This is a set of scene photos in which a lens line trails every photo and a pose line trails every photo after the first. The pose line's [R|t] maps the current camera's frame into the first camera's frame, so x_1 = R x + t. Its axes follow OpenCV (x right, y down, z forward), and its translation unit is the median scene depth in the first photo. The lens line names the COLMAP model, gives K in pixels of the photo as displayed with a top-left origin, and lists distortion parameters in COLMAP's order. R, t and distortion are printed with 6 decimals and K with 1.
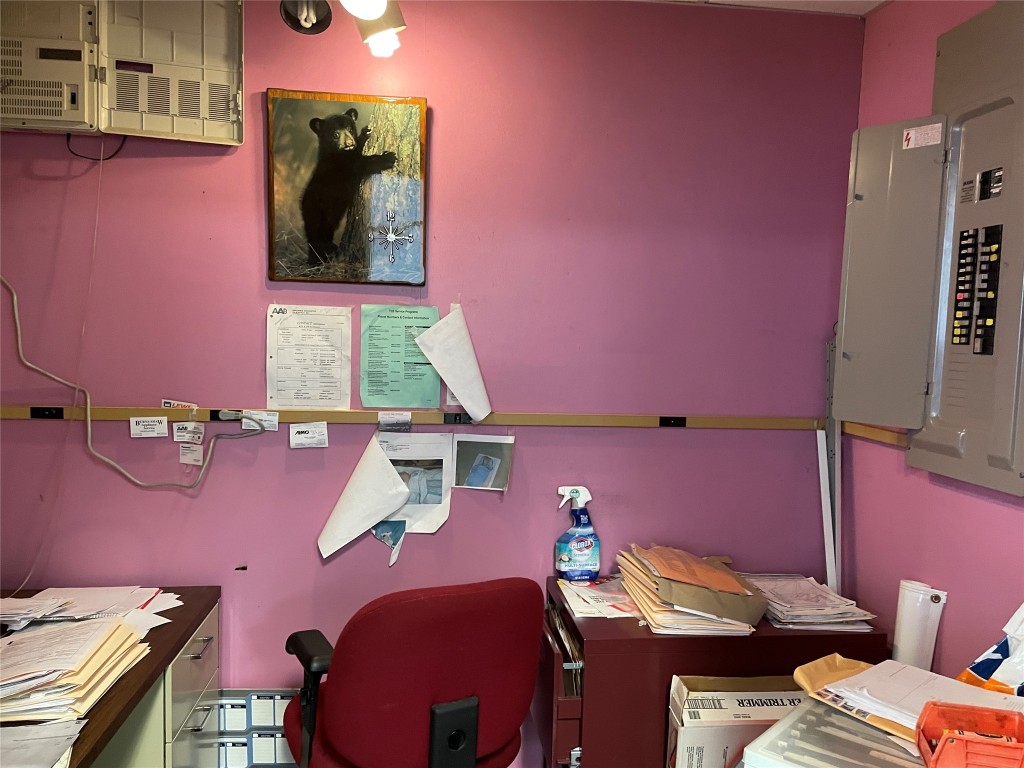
lens RADIAL K [[773.6, 0, 509.5], [0, 773.6, 389.6], [0, 0, 1]] dist [0.077776, -0.089159]
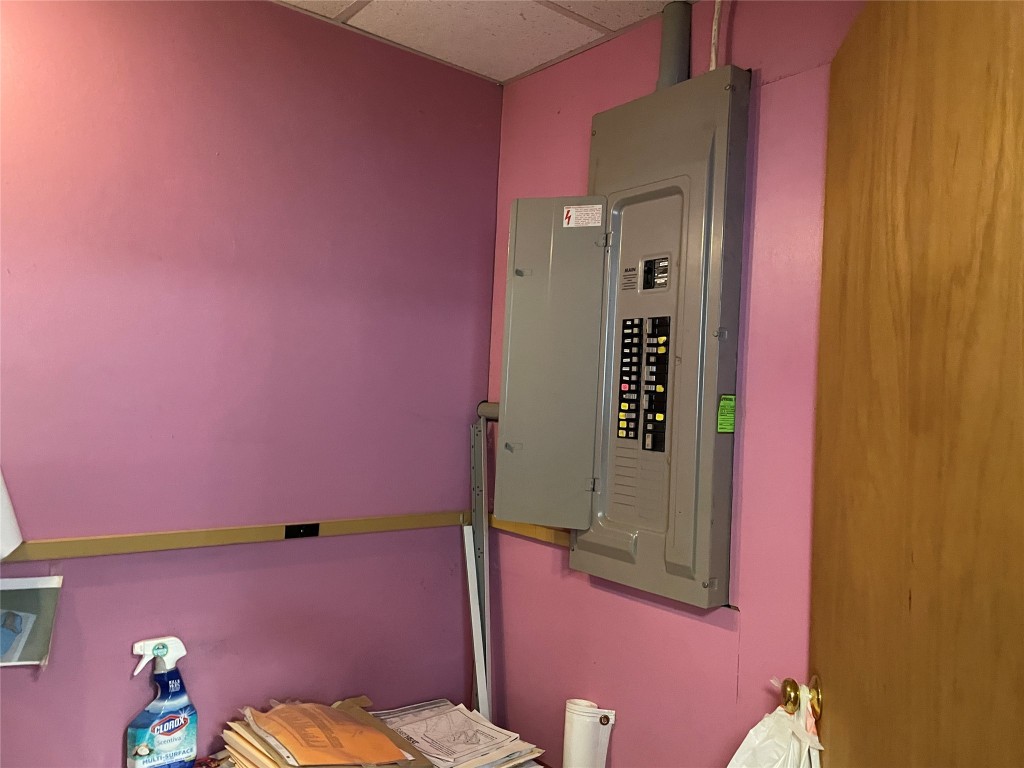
lens RADIAL K [[773.6, 0, 515.1], [0, 773.6, 368.6], [0, 0, 1]] dist [0.077776, -0.089159]
pose [[0.847706, 0.030228, 0.529604, -0.029030], [0.017692, 0.996209, -0.085178, -0.055197], [-0.530171, 0.081575, 0.843957, 0.243377]]
